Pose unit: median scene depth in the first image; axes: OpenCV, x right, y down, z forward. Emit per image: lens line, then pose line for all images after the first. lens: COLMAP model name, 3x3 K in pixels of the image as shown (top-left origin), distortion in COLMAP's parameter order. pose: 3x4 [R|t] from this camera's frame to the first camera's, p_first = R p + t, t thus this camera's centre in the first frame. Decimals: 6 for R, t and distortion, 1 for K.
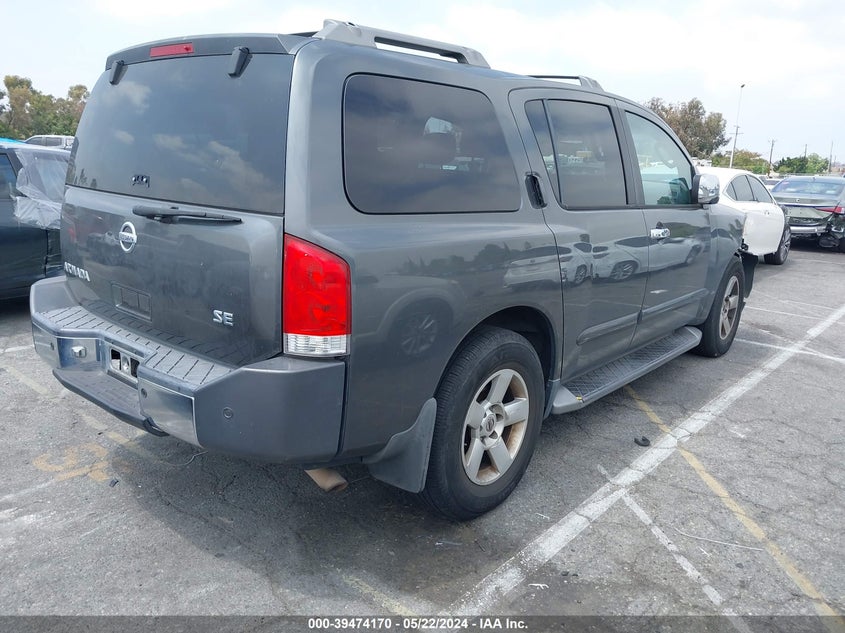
lens RADIAL K [[666.8, 0, 422.5], [0, 666.8, 316.5], [0, 0, 1]] dist [-0.002812, 0.000443]
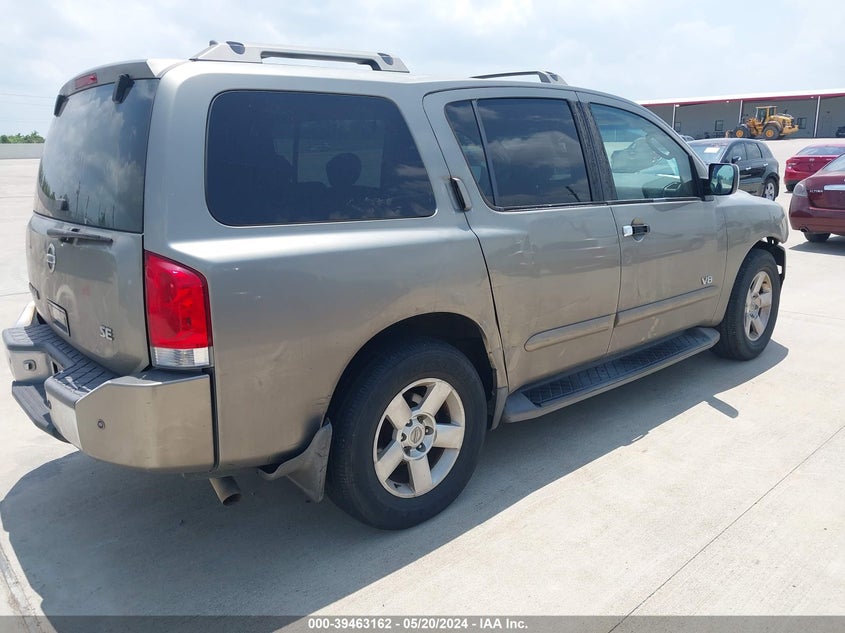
lens RADIAL K [[666.8, 0, 422.5], [0, 666.8, 316.5], [0, 0, 1]] dist [-0.002812, 0.000443]
pose [[0.986140, -0.022230, -0.164420, 0.281771], [0.020991, 0.999737, -0.009271, -0.002531], [0.164583, 0.005692, 0.986347, 0.034448]]
